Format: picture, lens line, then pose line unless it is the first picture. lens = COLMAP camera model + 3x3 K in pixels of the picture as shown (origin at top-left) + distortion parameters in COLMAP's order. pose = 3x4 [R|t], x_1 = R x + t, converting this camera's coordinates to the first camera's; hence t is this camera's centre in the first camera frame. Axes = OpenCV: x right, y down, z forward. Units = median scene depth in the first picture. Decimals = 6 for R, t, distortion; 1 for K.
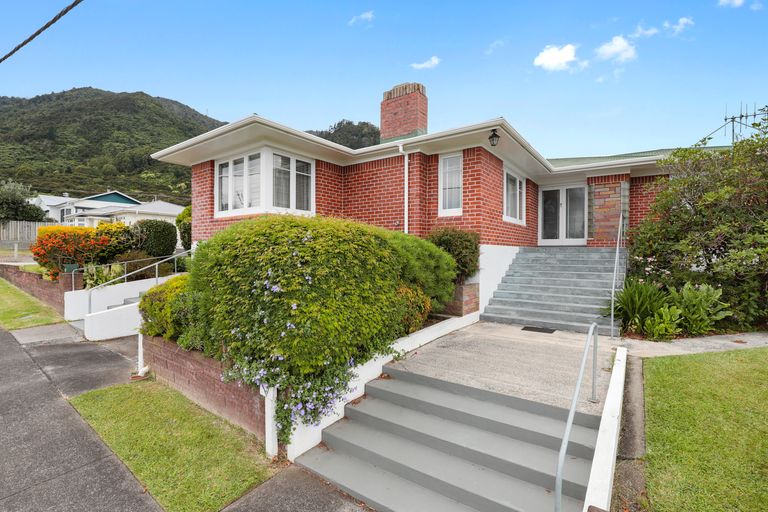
lens RADIAL K [[350.5, 0, 389.8], [0, 350.5, 257.4], [0, 0, 1]] dist [-0.027462, 0.000206]
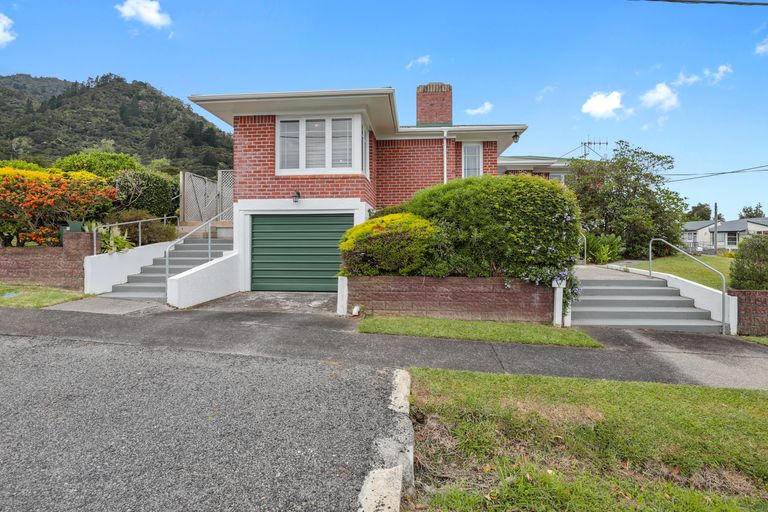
lens RADIAL K [[354.7, 0, 383.5], [0, 354.7, 238.4], [0, 0, 1]] dist [-0.023699, 0.000620]
pose [[0.857910, -0.004661, 0.513778, -0.818453], [0.012387, 0.999856, -0.011613, 0.082606], [-0.513650, 0.016327, 0.857844, 0.013180]]
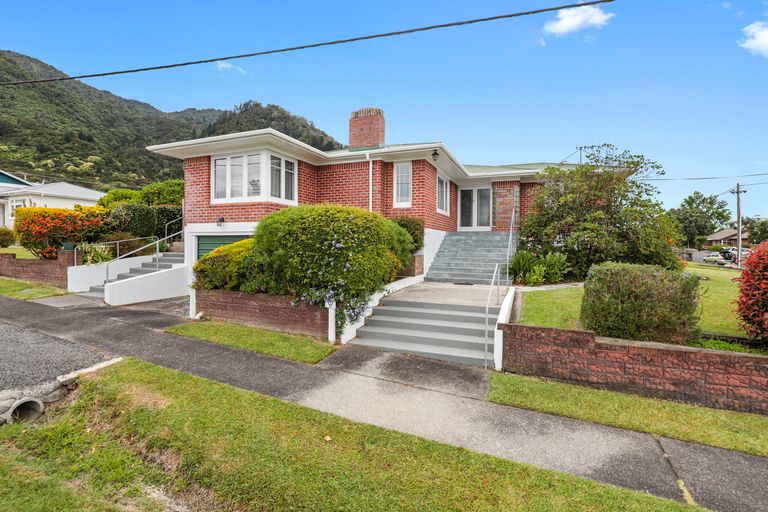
lens RADIAL K [[356.2, 0, 385.2], [0, 356.2, 252.4], [0, 0, 1]] dist [-0.023147, 0.000276]
pose [[0.973019, -0.003005, 0.230705, -0.218874], [0.000535, 0.999942, 0.010769, 0.044650], [-0.230724, -0.010356, 0.972964, -0.357281]]
